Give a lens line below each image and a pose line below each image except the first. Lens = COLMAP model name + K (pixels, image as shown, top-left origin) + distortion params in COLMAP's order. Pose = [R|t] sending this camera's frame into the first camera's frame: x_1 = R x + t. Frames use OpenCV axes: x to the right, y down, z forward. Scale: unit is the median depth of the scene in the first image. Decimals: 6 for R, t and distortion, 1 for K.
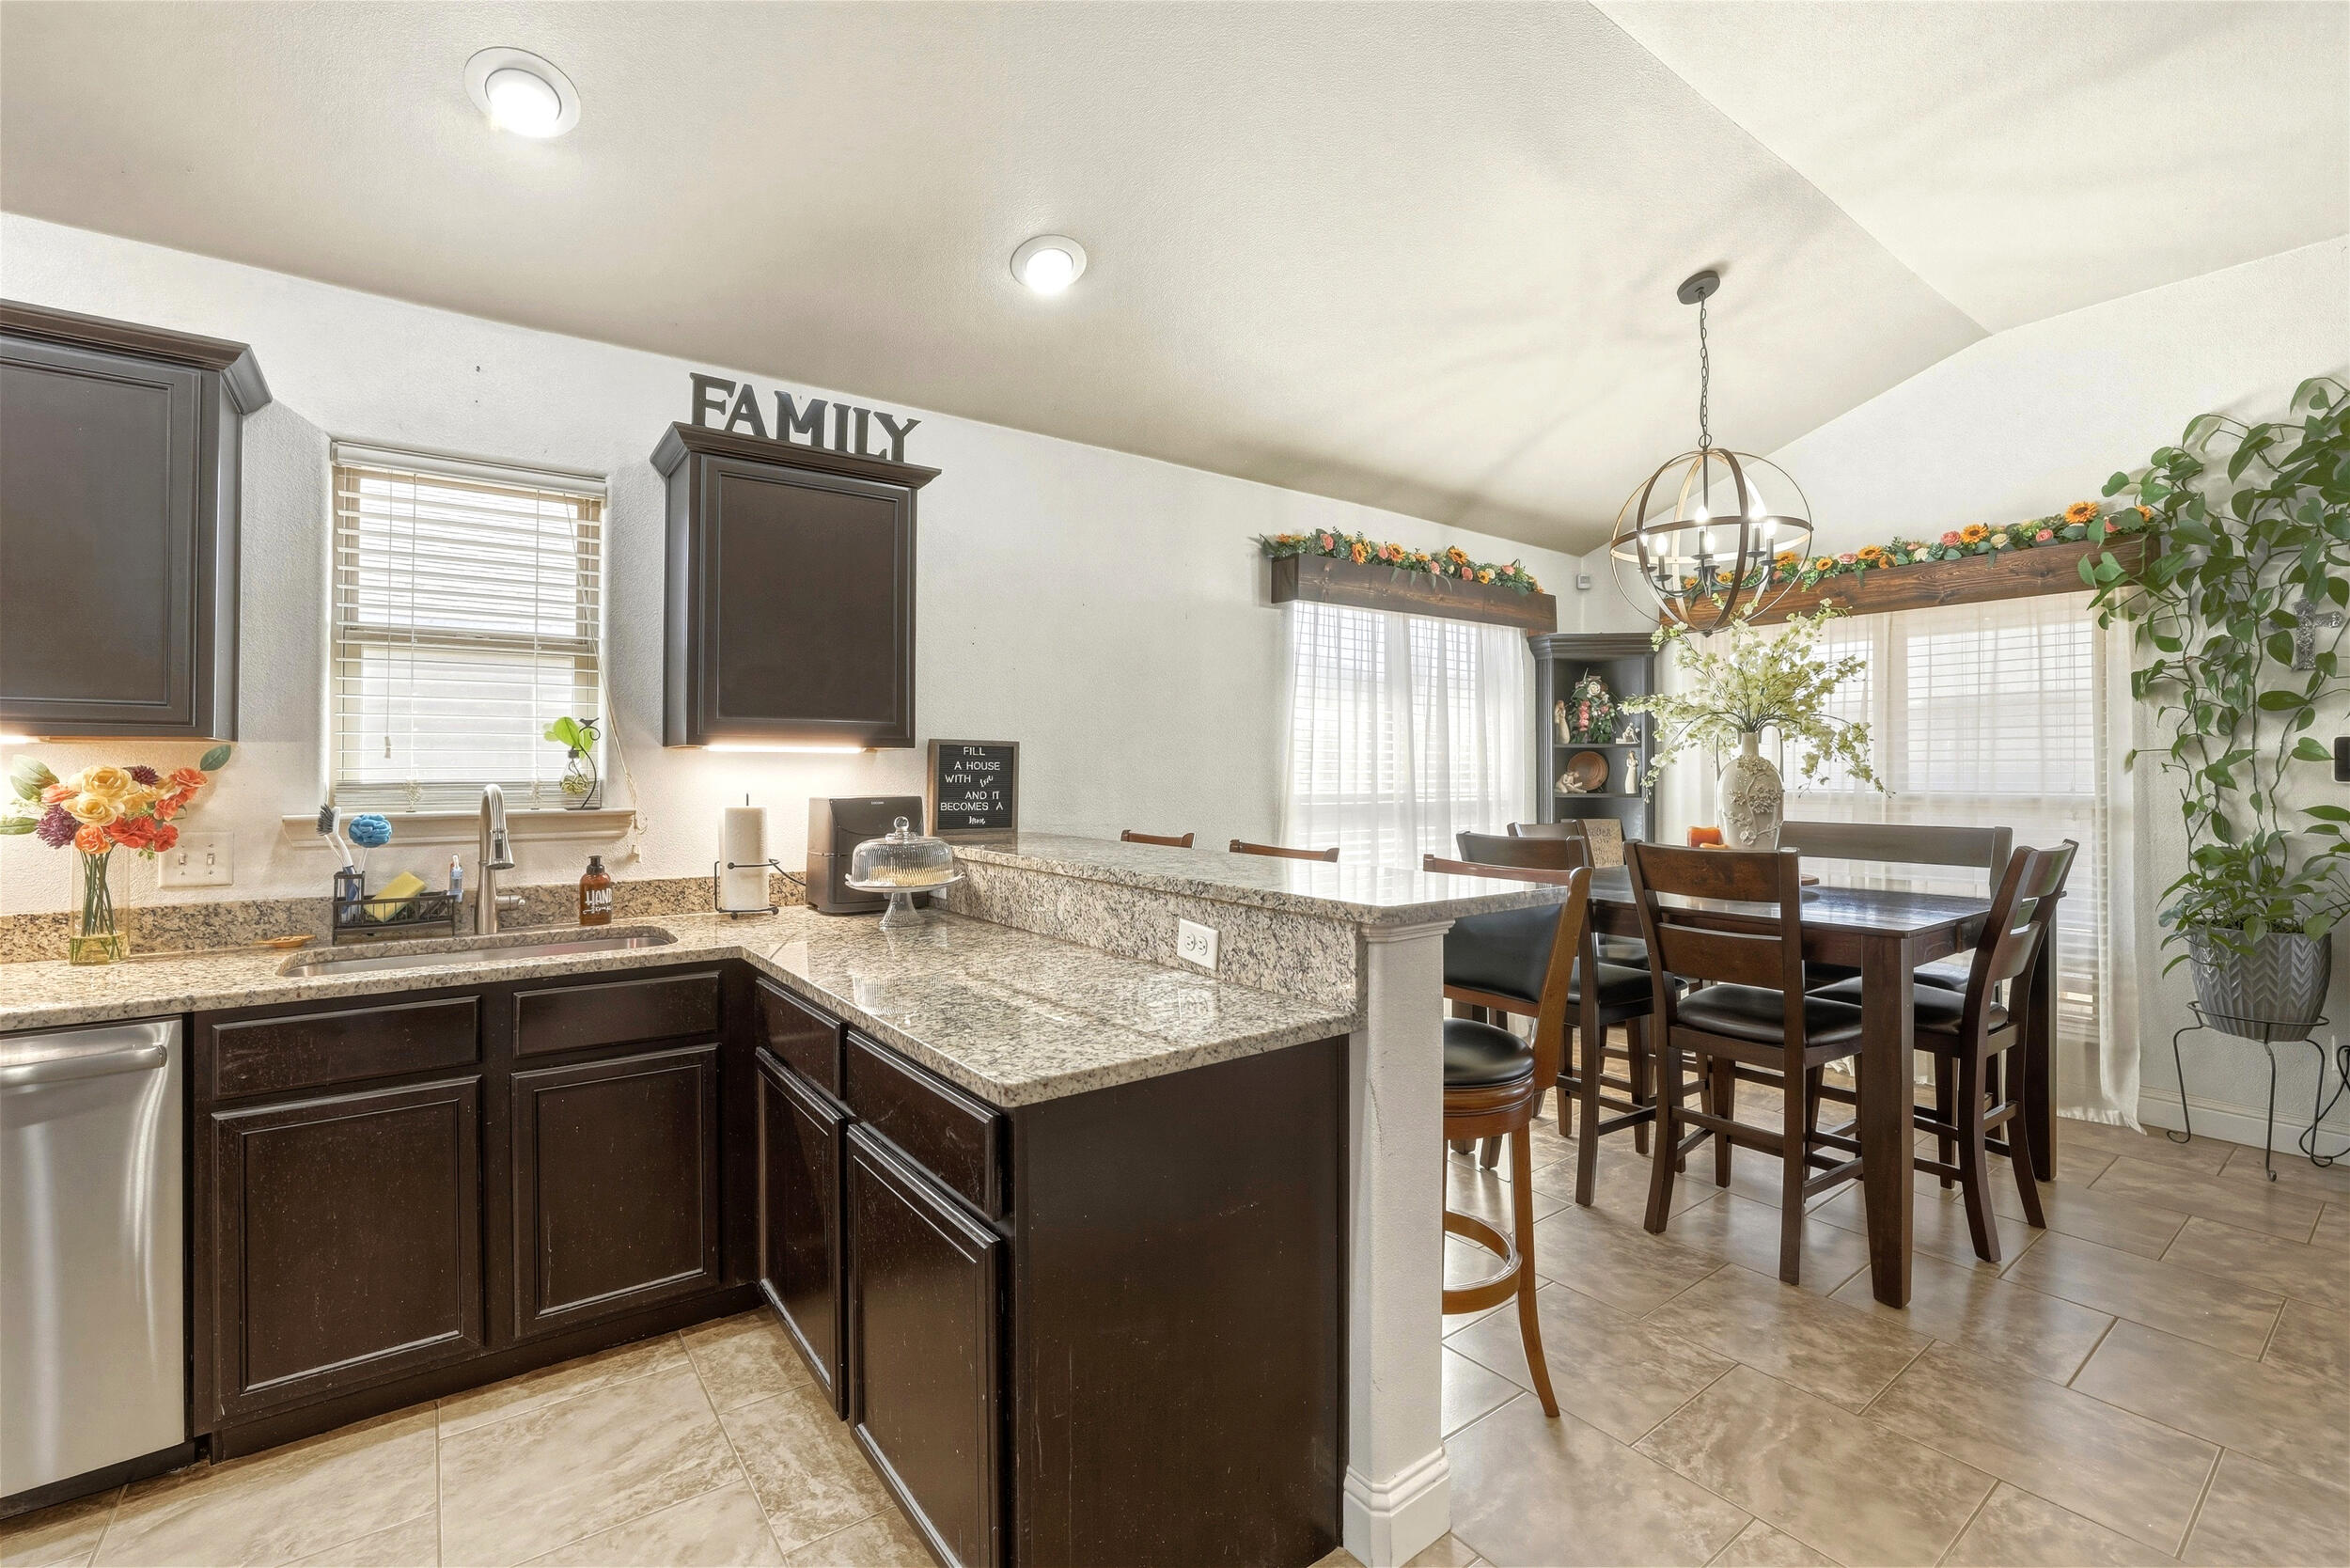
lens RADIAL K [[1021.4, 0, 1169.9], [0, 1021.4, 771.1], [0, 0, 1]] dist [-0.043839, 0.015732]
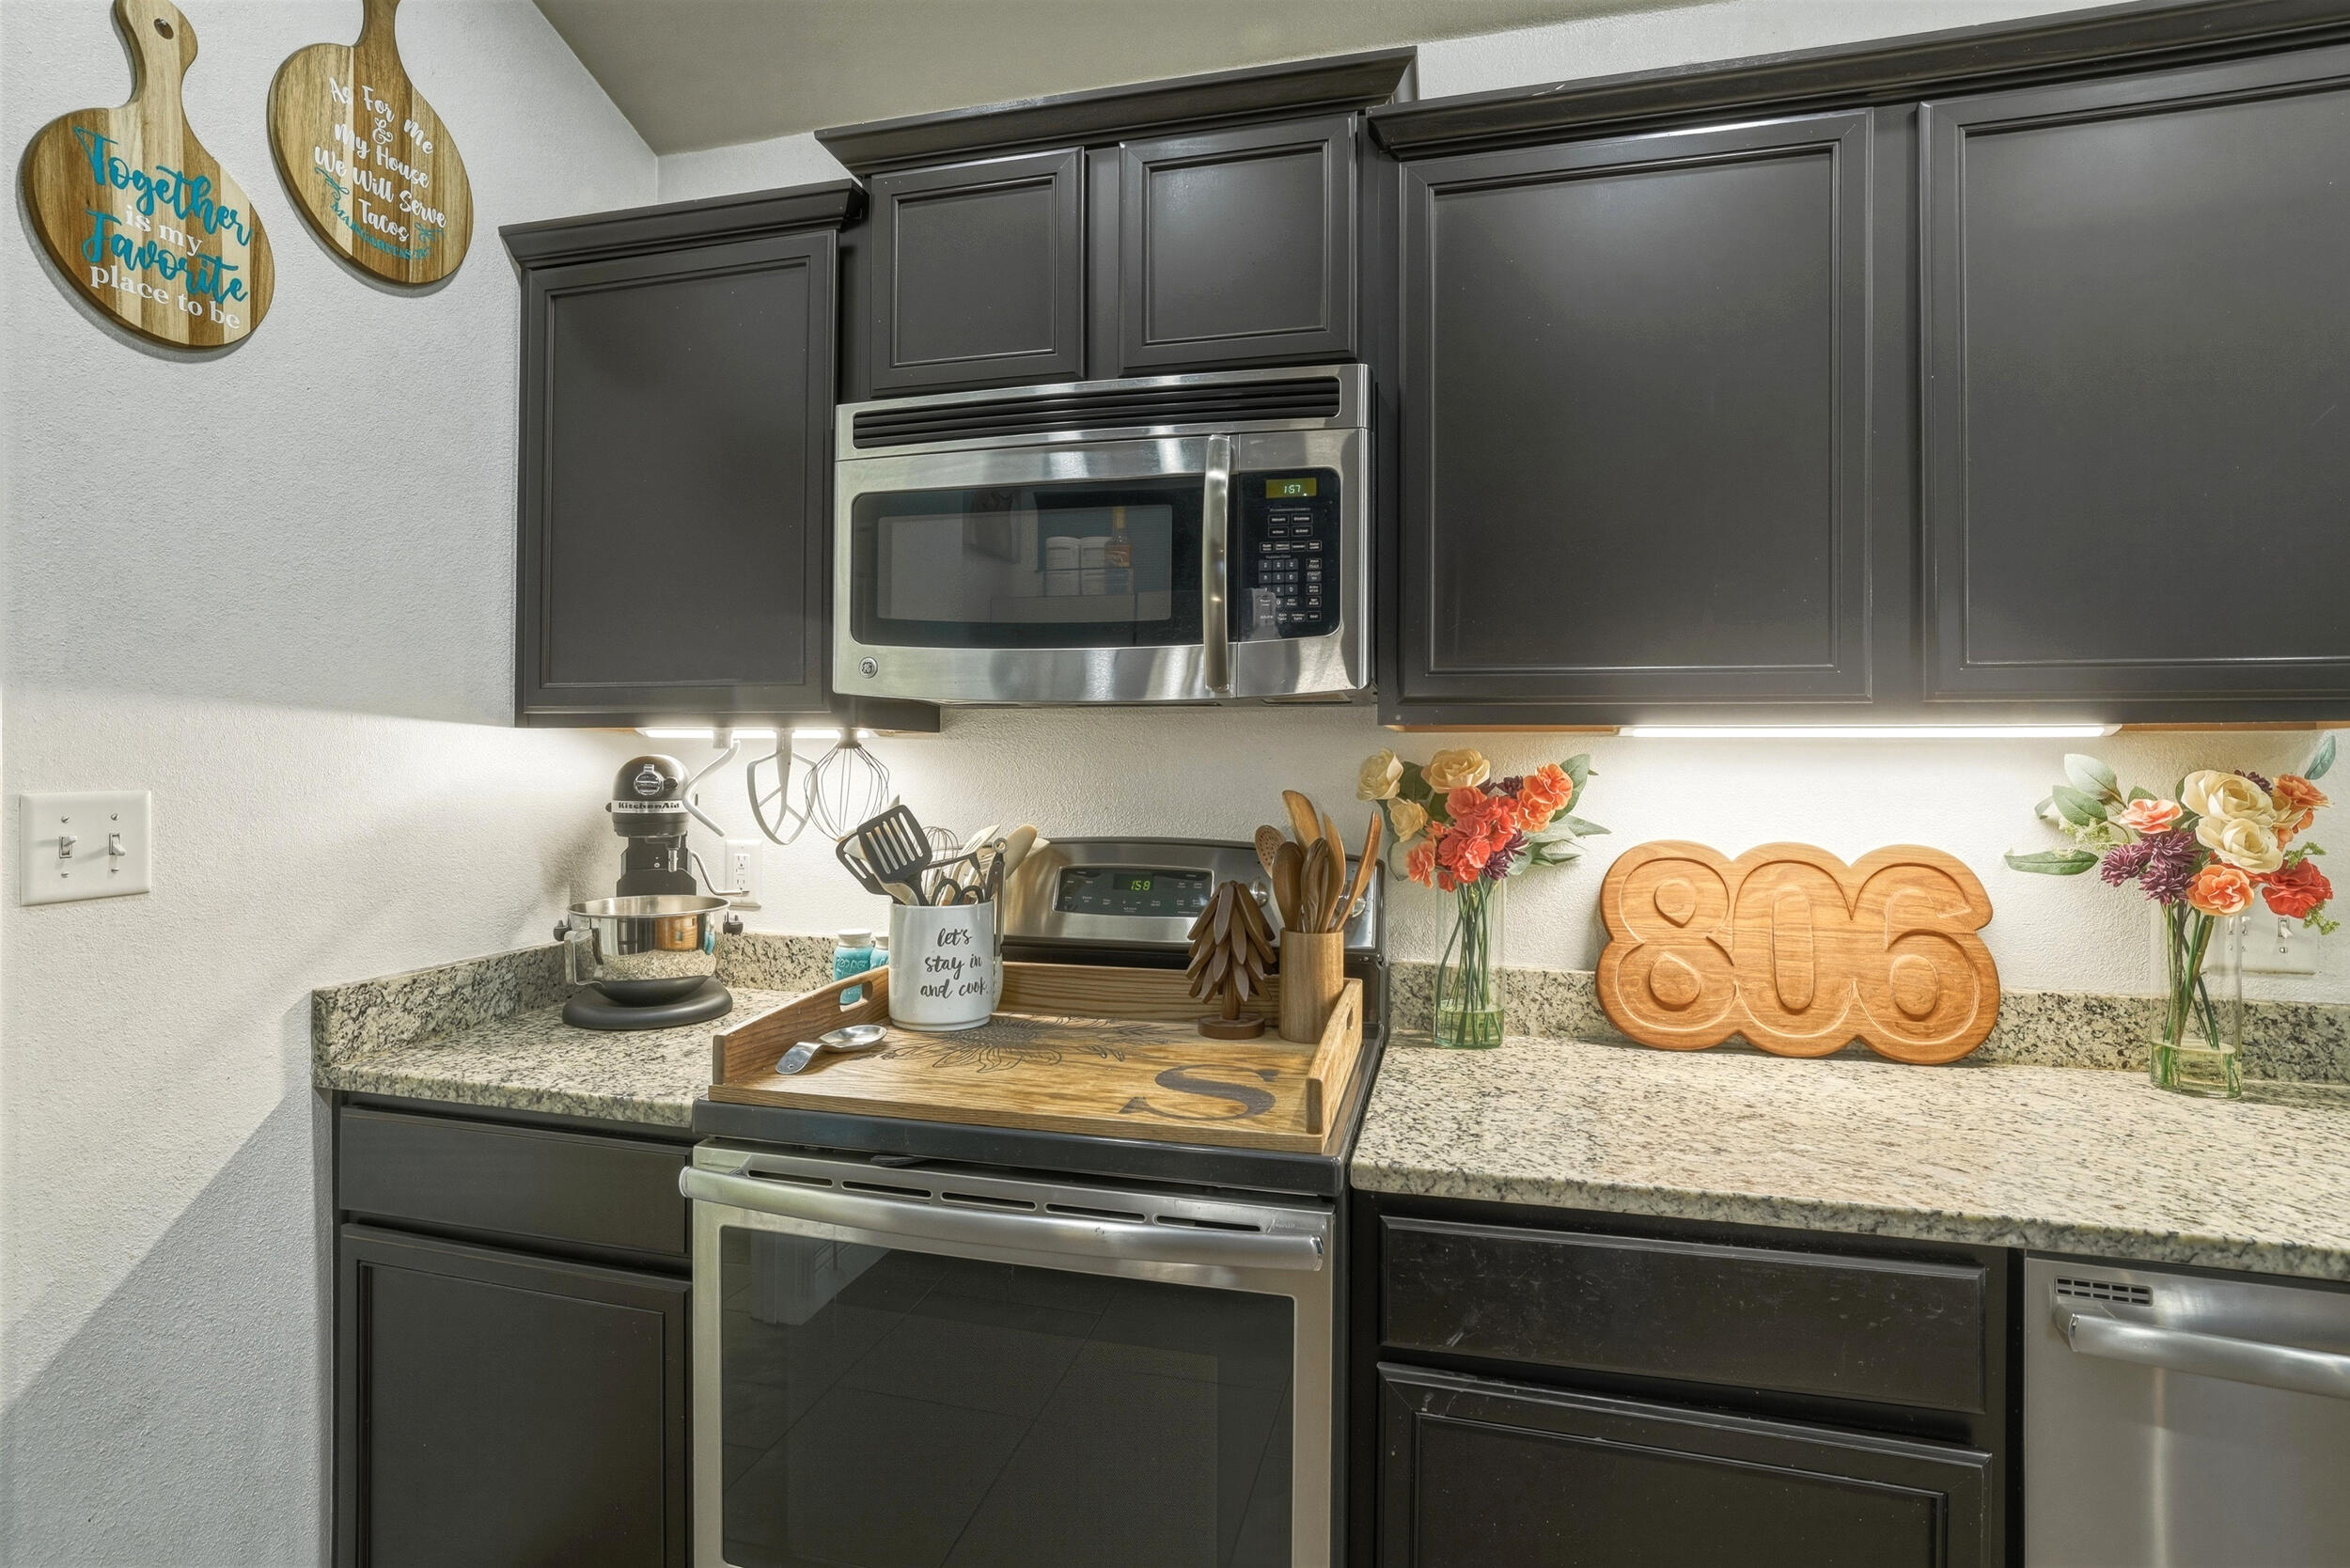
lens RADIAL K [[1145.6, 0, 1173.5], [0, 1145.6, 766.0], [0, 0, 1]] dist [-0.024987, 0.025041]
pose [[0.638776, -0.001690, -0.769391, -0.748345], [-0.007053, 0.999943, -0.008053, 0.001033], [0.769360, 0.010571, 0.638728, 0.041597]]
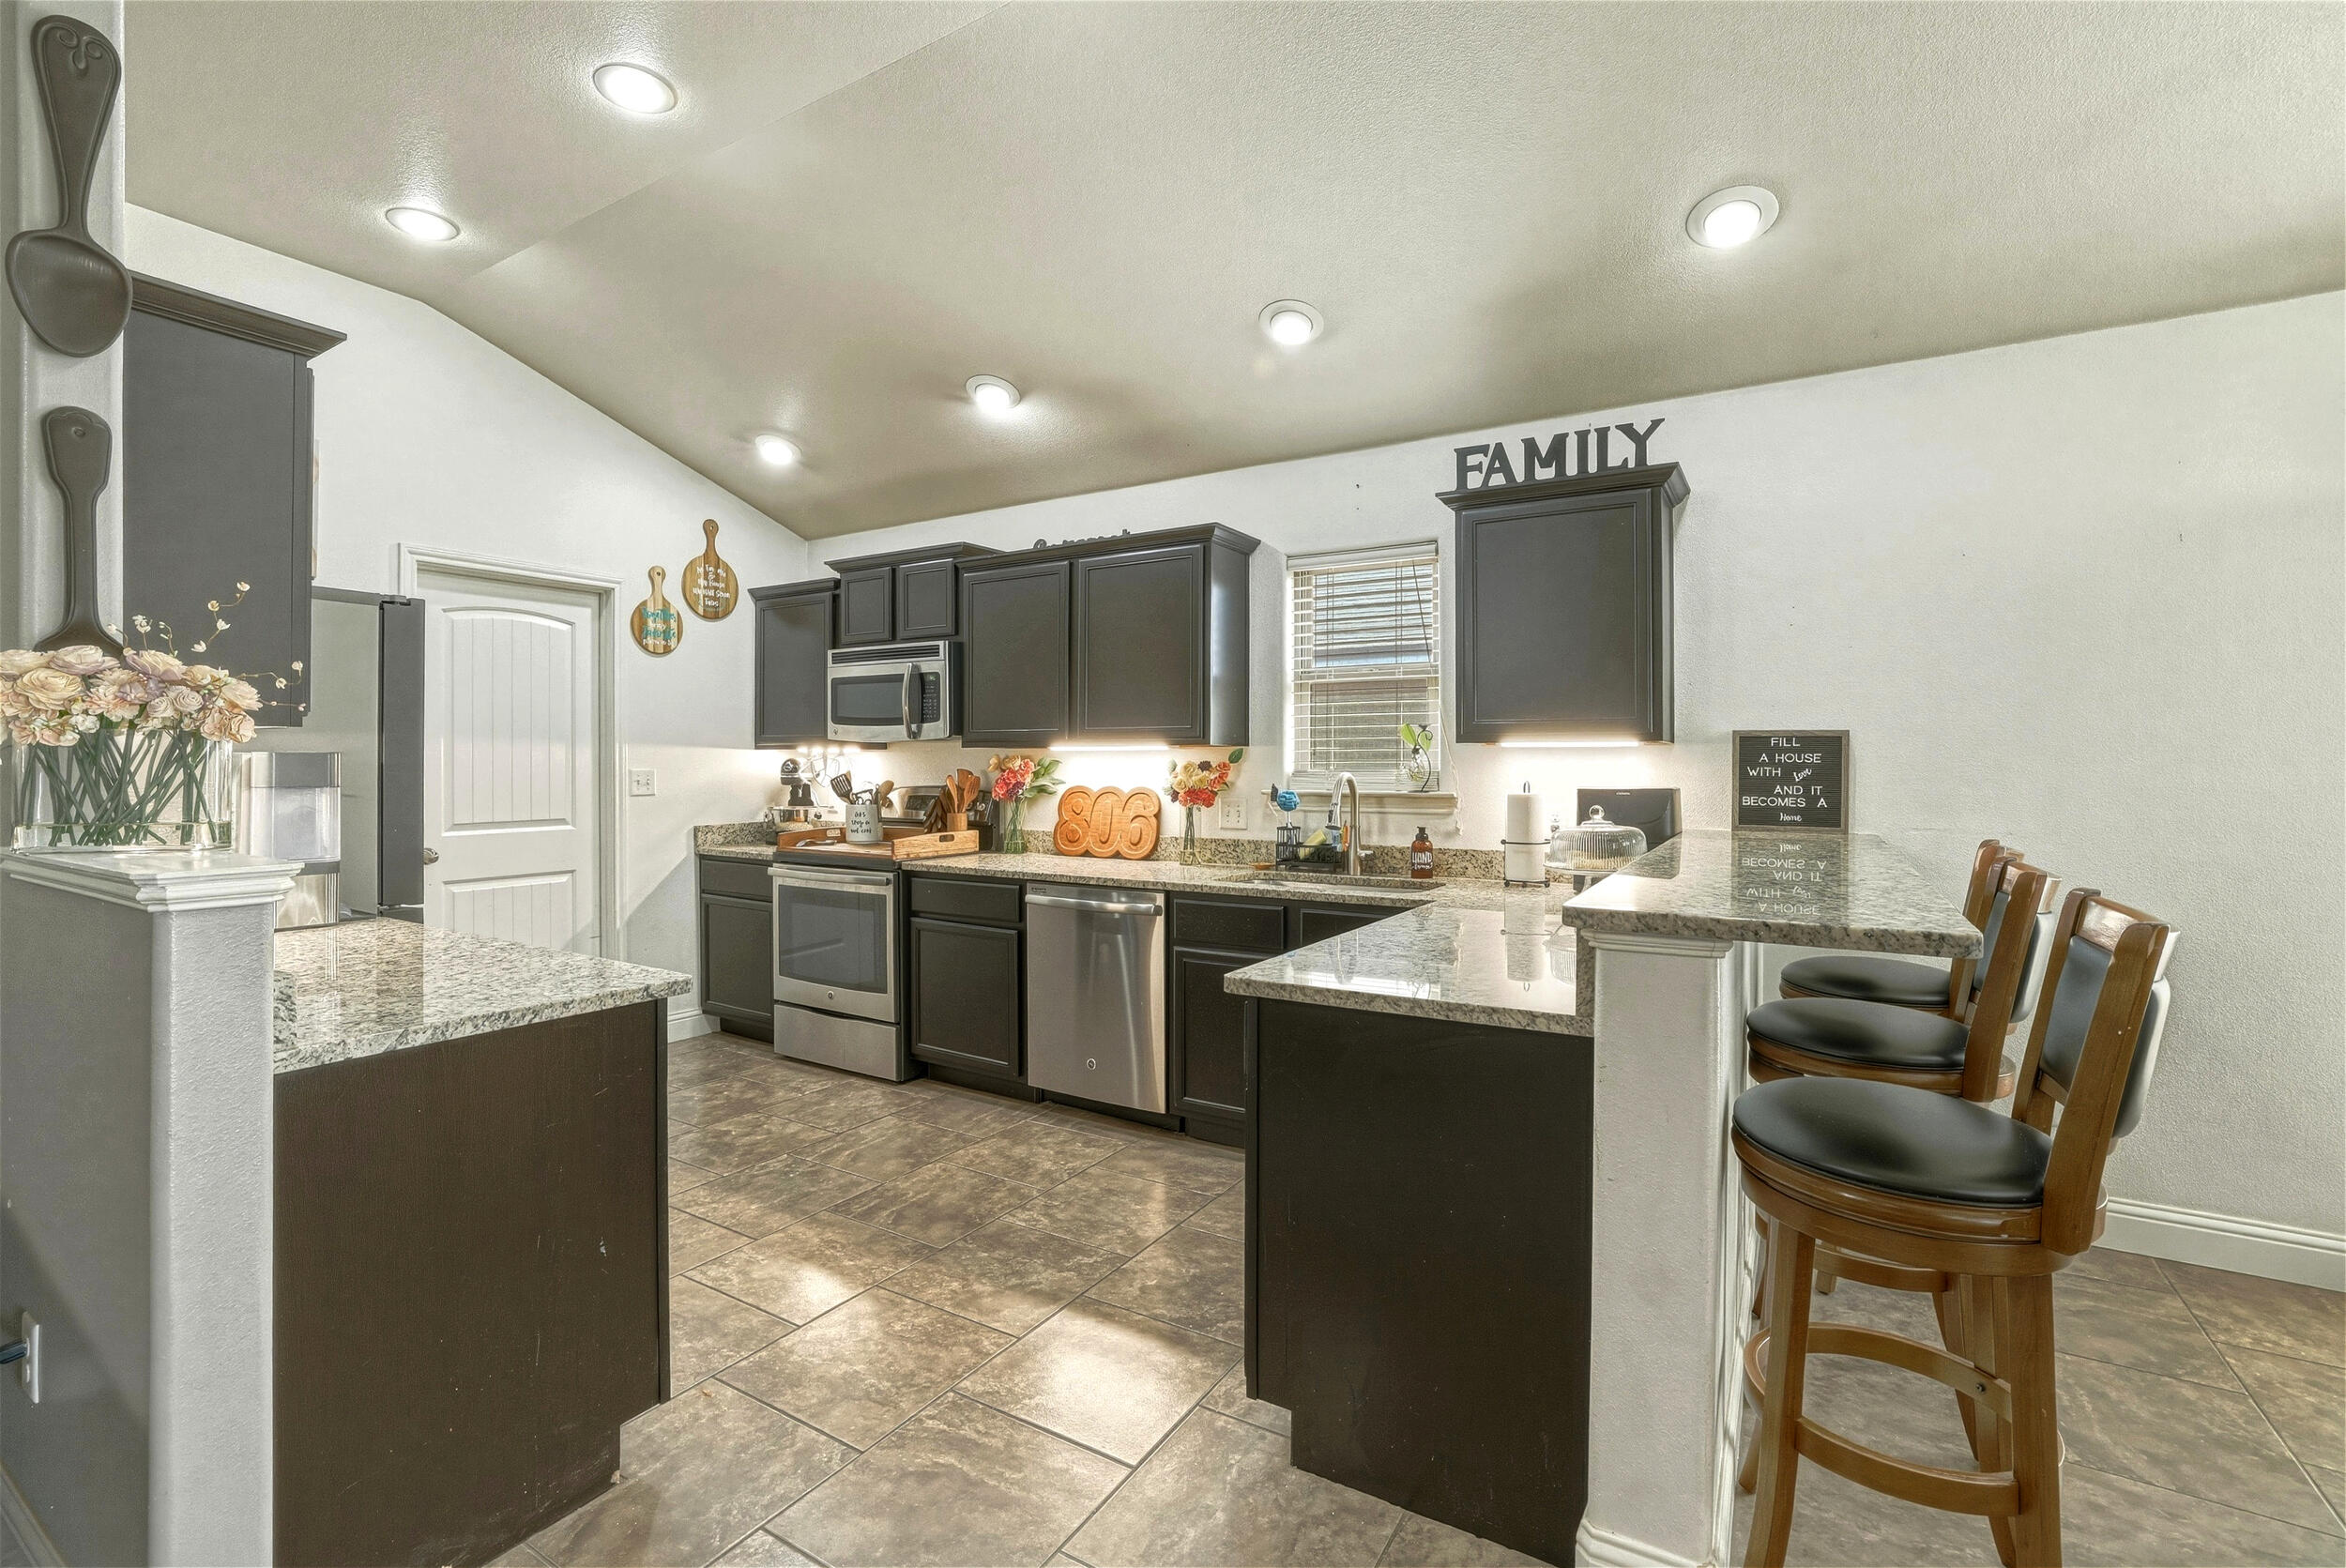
lens RADIAL K [[1019.6, 0, 1167.9], [0, 1019.6, 771.1], [0, 0, 1]] dist [-0.043839, 0.015732]
pose [[0.378804, 0.005798, -0.925459, 0.553234], [-0.001276, 0.999983, 0.005743, 0.002800], [0.925476, -0.000995, 0.378805, 0.177224]]
